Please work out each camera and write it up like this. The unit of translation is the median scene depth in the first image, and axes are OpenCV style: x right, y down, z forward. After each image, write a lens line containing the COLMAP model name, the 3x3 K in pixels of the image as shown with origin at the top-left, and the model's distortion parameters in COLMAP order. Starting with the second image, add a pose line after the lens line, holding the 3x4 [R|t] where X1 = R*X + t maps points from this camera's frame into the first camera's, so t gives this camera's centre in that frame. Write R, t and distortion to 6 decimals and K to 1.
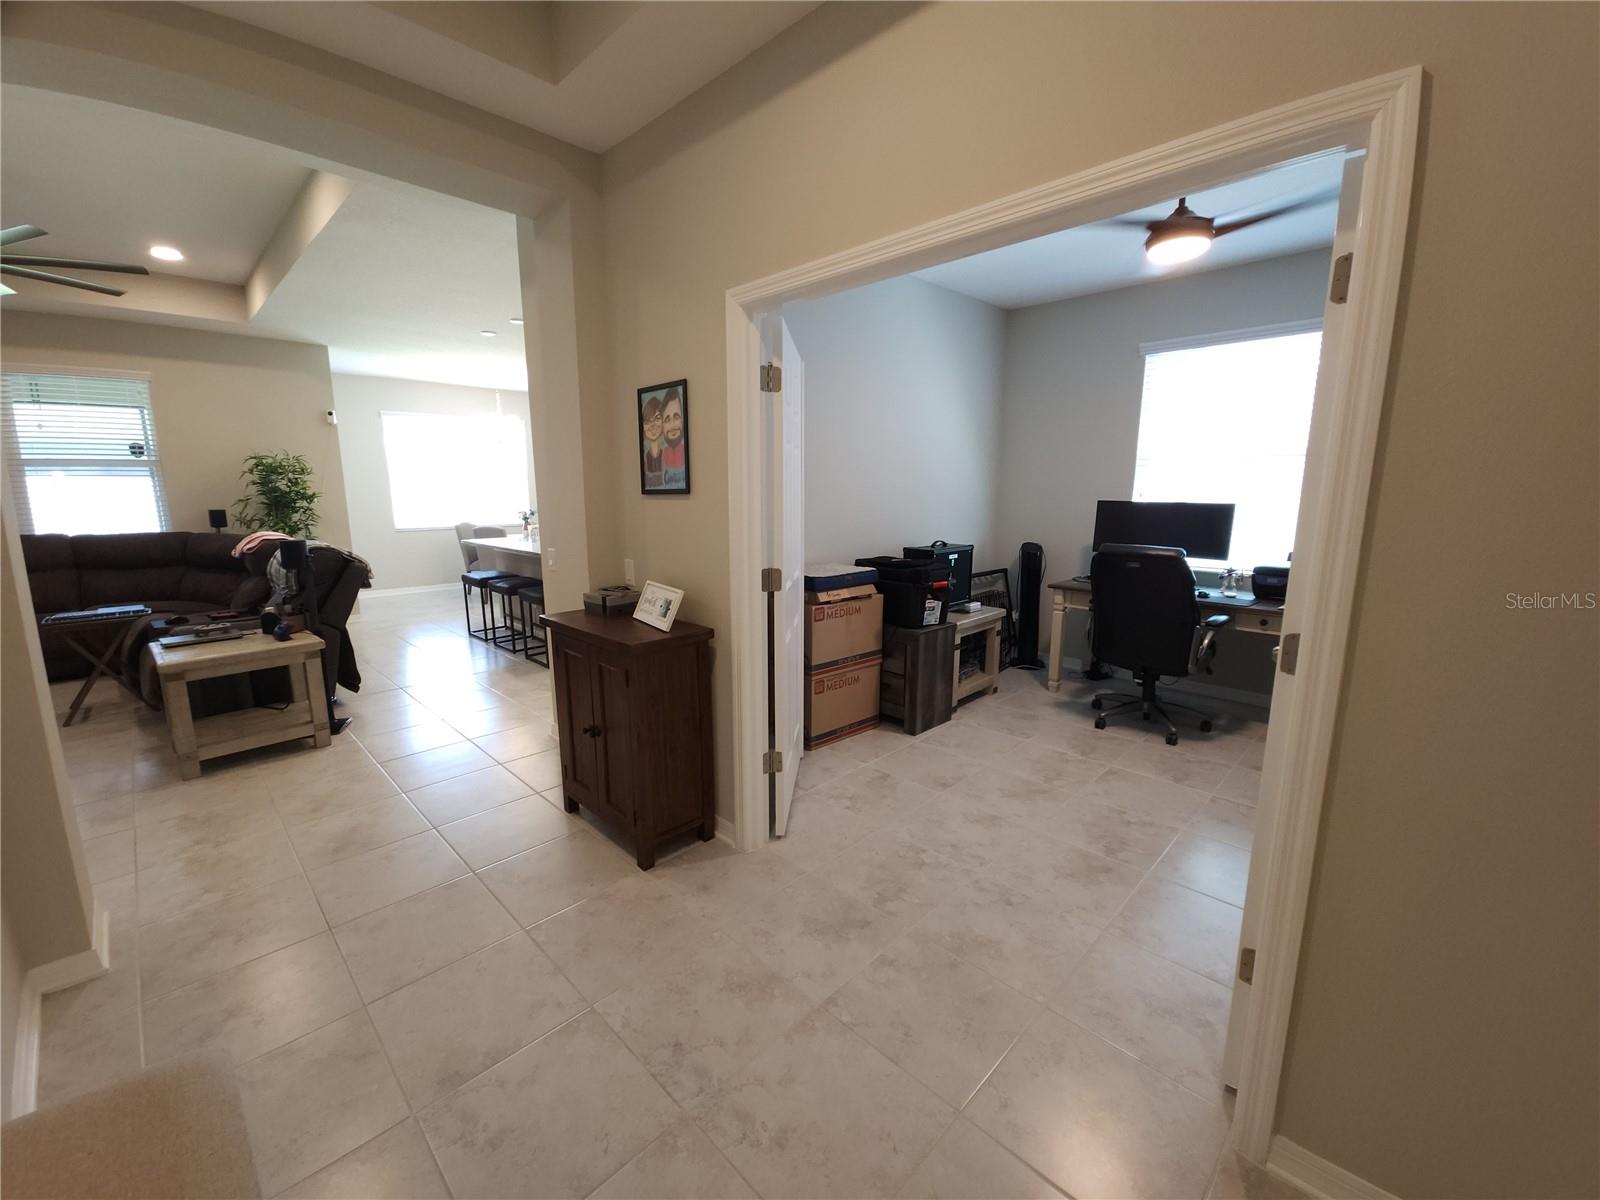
lens RADIAL K [[654.4, 0, 801.2], [0, 654.4, 599.7], [0, 0, 1]] dist [0.009542, -0.005652]
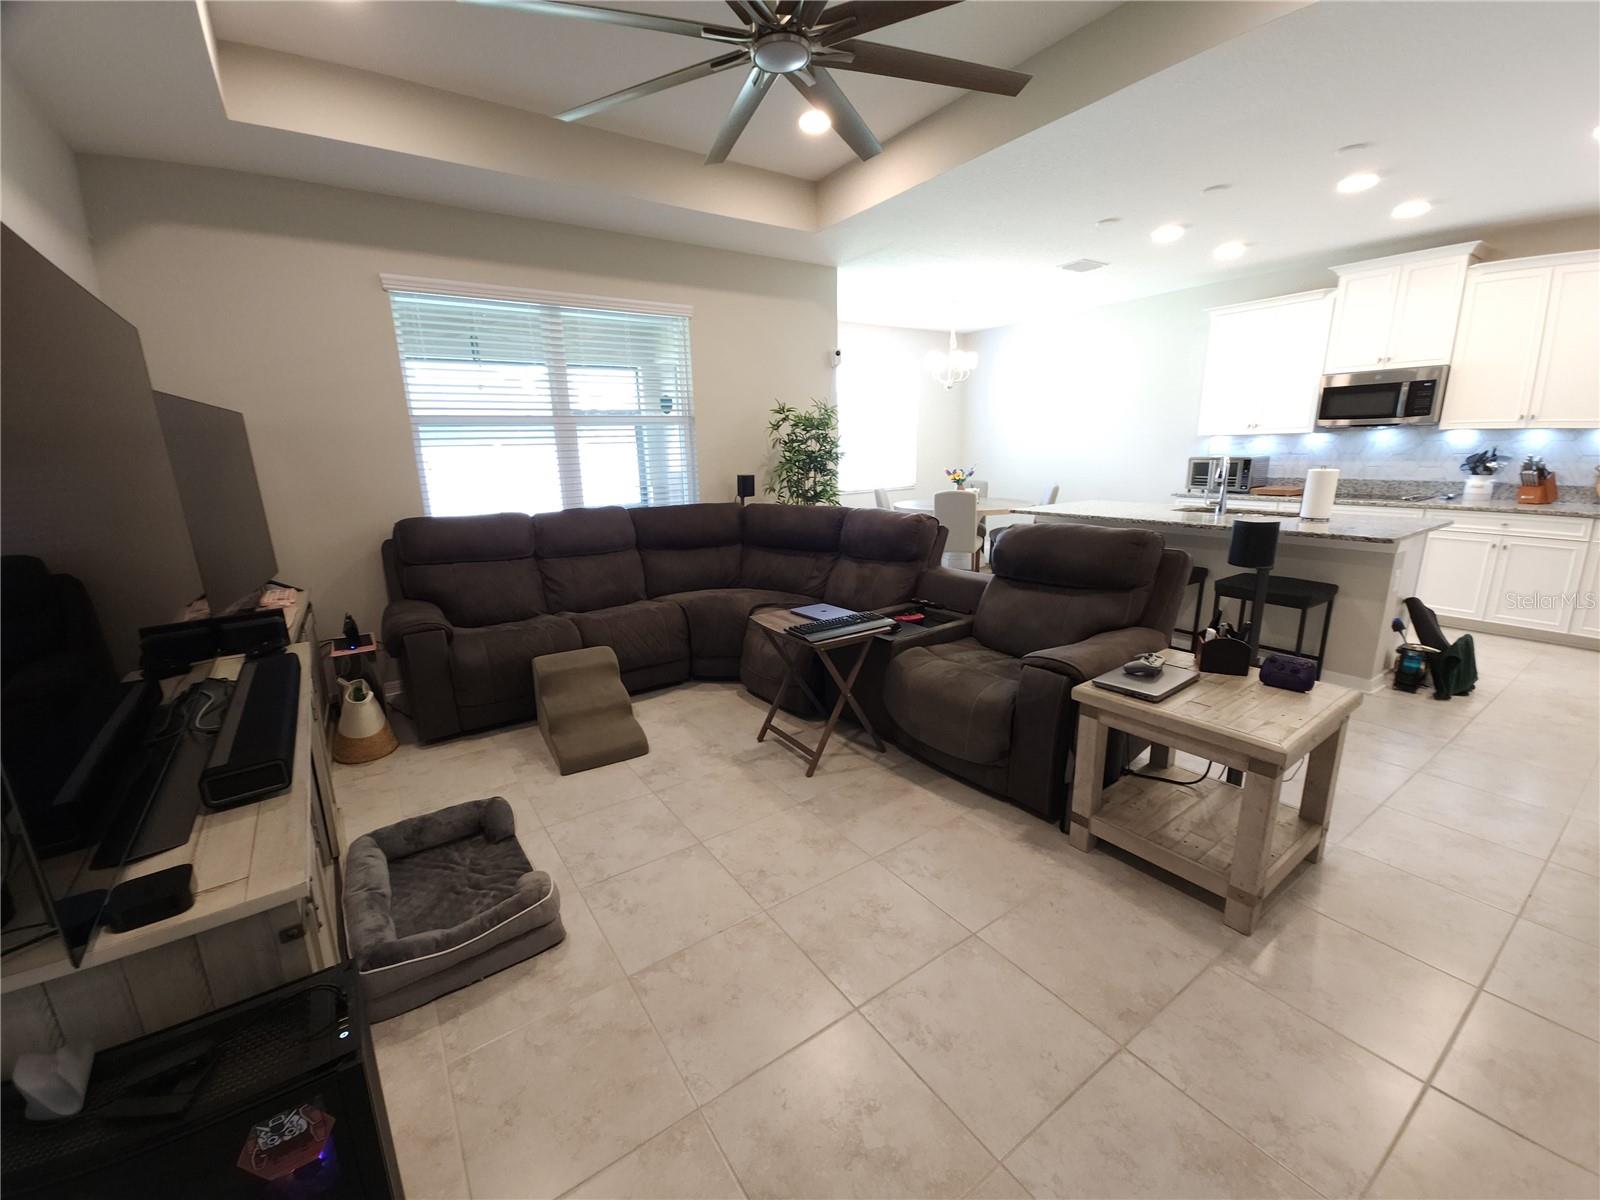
lens RADIAL K [[654.4, 0, 791.3], [0, 654.4, 601.6], [0, 0, 1]] dist [0.009542, -0.005652]
pose [[0.980313, 0.021666, -0.196260, -1.434270], [-0.009291, 0.997922, 0.063759, -0.066576], [0.197233, -0.060680, 0.978477, 0.418220]]
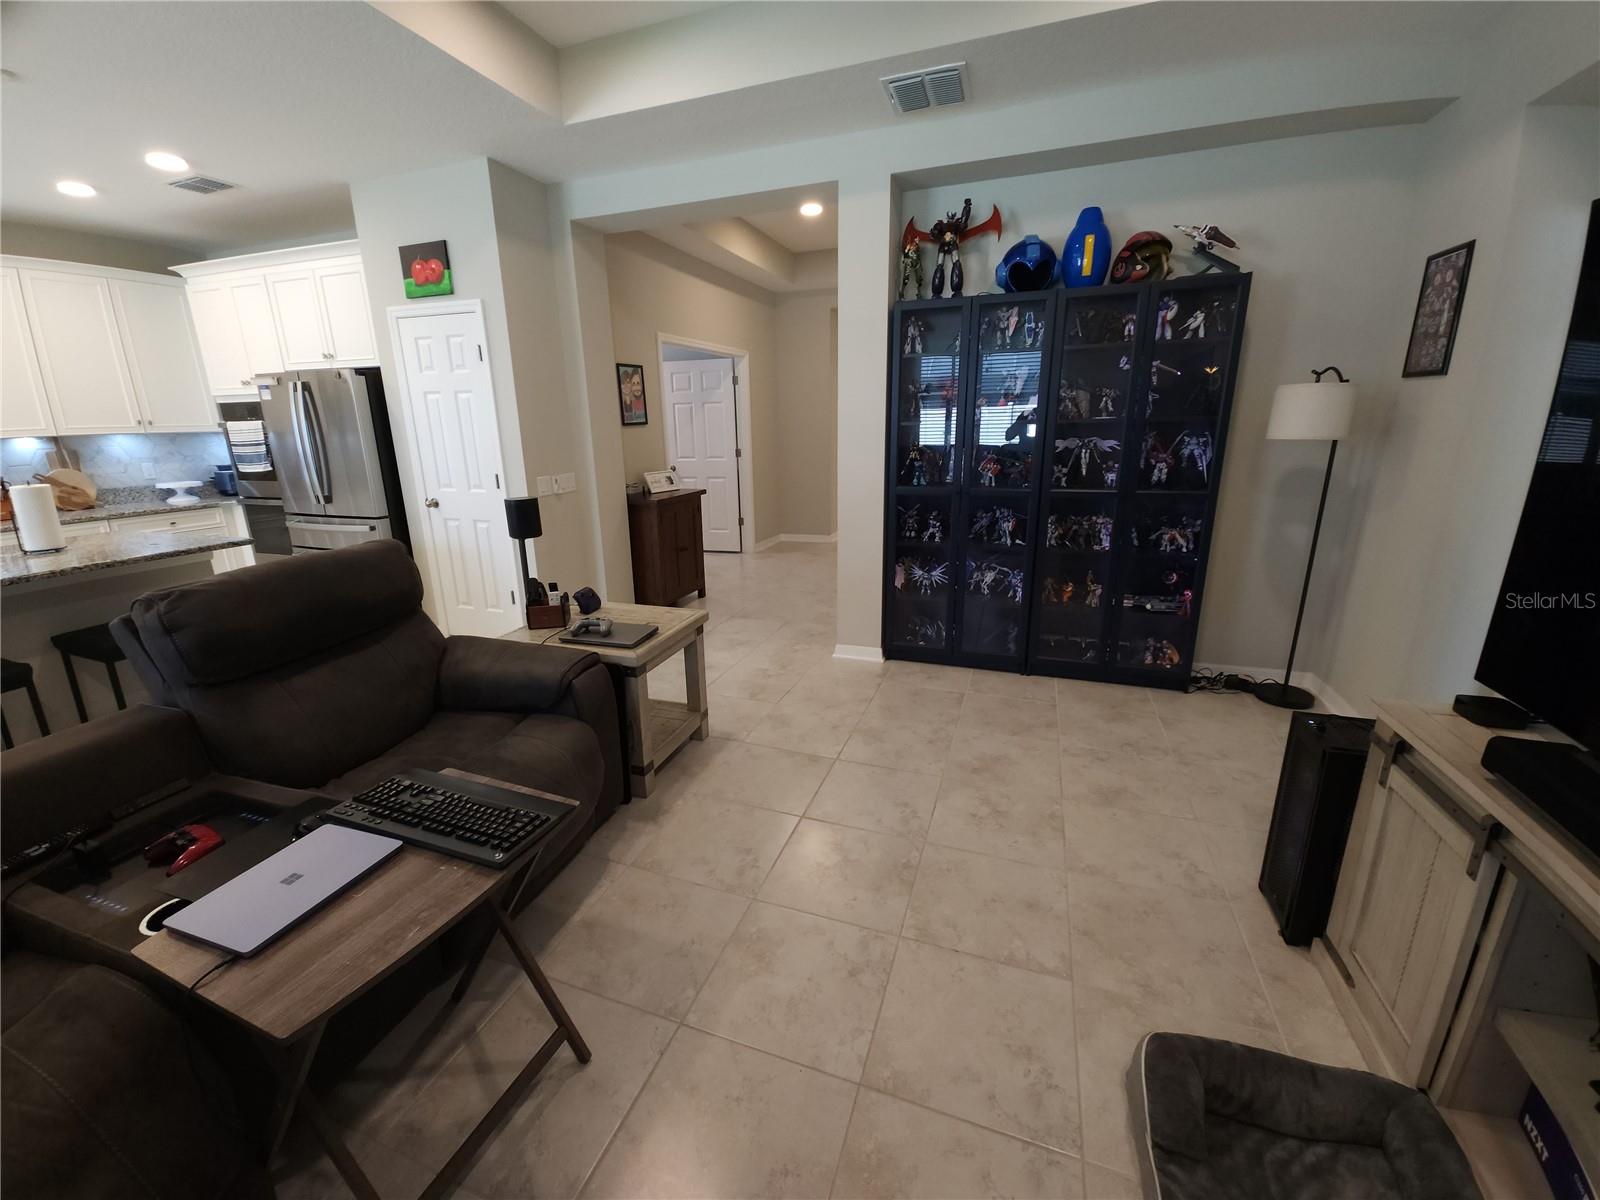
lens RADIAL K [[654.4, 0, 788.5], [0, 654.4, 596.4], [0, 0, 1]] dist [0.009542, -0.005652]
pose [[-0.411618, -0.228675, 0.882201, -2.071396], [0.176148, 0.929793, 0.323198, -0.228906], [-0.894171, 0.288432, -0.342439, 1.356507]]
